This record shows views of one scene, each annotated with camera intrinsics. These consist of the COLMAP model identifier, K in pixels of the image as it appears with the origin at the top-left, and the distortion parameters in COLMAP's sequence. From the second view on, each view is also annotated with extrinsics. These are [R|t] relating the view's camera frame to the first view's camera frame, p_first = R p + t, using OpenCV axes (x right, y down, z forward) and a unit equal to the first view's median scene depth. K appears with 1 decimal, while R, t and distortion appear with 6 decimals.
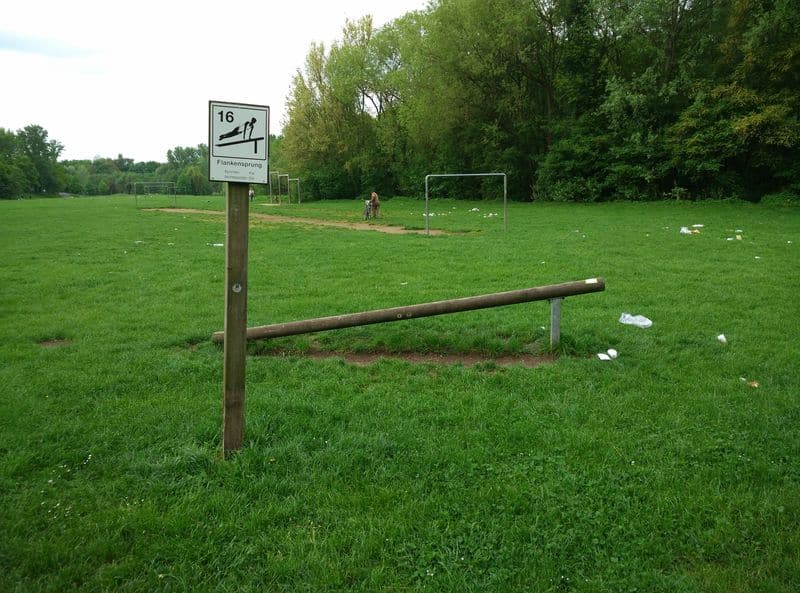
lens RADIAL K [[673.9, 0, 400.0], [0, 673.9, 296.5], [0, 0, 1]] dist [0.134086, -0.288276]
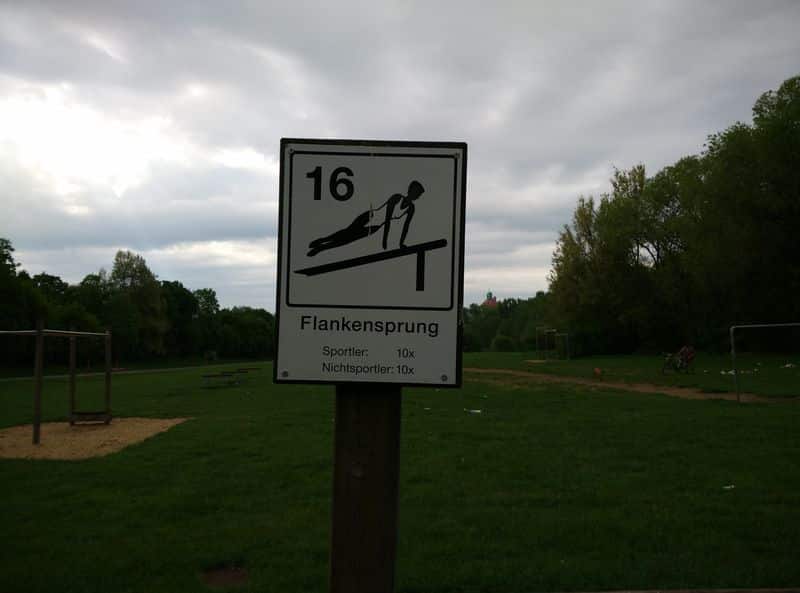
lens RADIAL K [[678.1, 0, 406.7], [0, 678.1, 294.5], [0, 0, 1]] dist [0.139408, -0.291041]
pose [[0.929371, -0.046465, -0.366212, -0.006585], [-0.038313, 0.974548, -0.220880, -0.008860], [0.367154, 0.219310, 0.903937, 0.045465]]
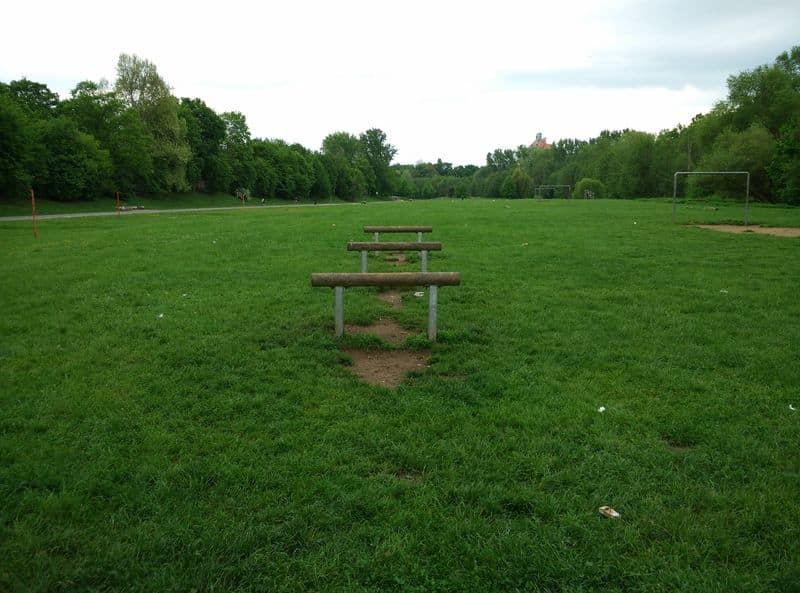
lens RADIAL K [[673.9, 0, 400.0], [0, 673.9, 296.5], [0, 0, 1]] dist [0.134086, -0.288276]
pose [[0.910833, 0.065744, -0.407506, -0.436342], [-0.067420, 0.997672, 0.010264, -0.083687], [0.407232, 0.018125, 0.913145, 0.568273]]
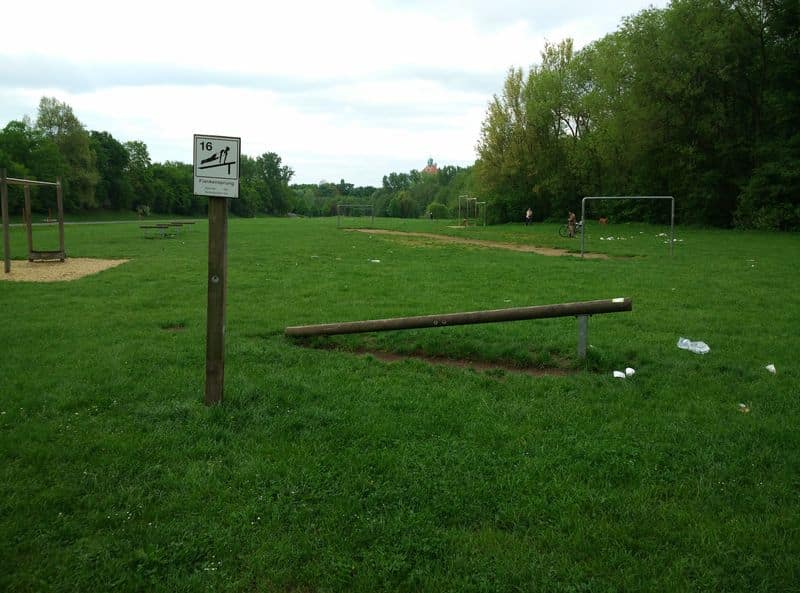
lens RADIAL K [[673.9, 0, 400.0], [0, 673.9, 296.5], [0, 0, 1]] dist [0.134086, -0.288276]
pose [[0.955619, 0.051558, -0.290060, 0.030394], [-0.061433, 0.997797, -0.025036, 0.002013], [0.288130, 0.041744, 0.956681, -0.007864]]
